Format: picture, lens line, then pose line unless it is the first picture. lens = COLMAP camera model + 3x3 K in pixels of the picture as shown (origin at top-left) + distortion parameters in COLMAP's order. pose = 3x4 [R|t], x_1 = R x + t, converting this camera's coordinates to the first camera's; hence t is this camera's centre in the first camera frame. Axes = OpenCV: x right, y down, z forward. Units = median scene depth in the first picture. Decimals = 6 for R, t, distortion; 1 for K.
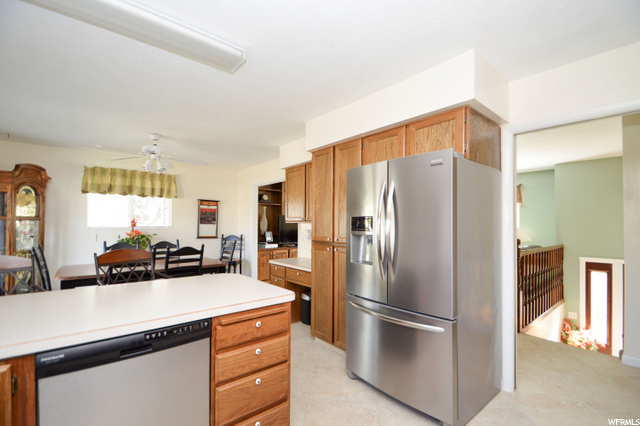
lens RADIAL K [[288.3, 0, 317.4], [0, 288.3, 219.2], [0, 0, 1]] dist [-0.001436, -0.001928]
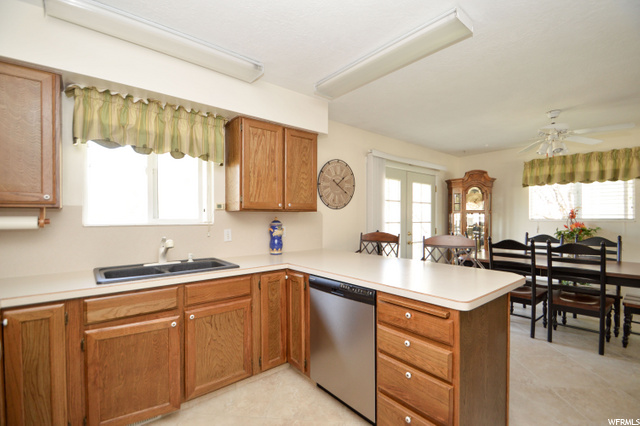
lens RADIAL K [[288.3, 0, 317.3], [0, 288.3, 215.7], [0, 0, 1]] dist [-0.001436, -0.001928]
pose [[-0.013583, -0.009101, -0.999866, 0.304360], [0.016690, 0.999817, -0.009327, 0.015228], [0.999768, -0.016815, -0.013429, 0.288036]]
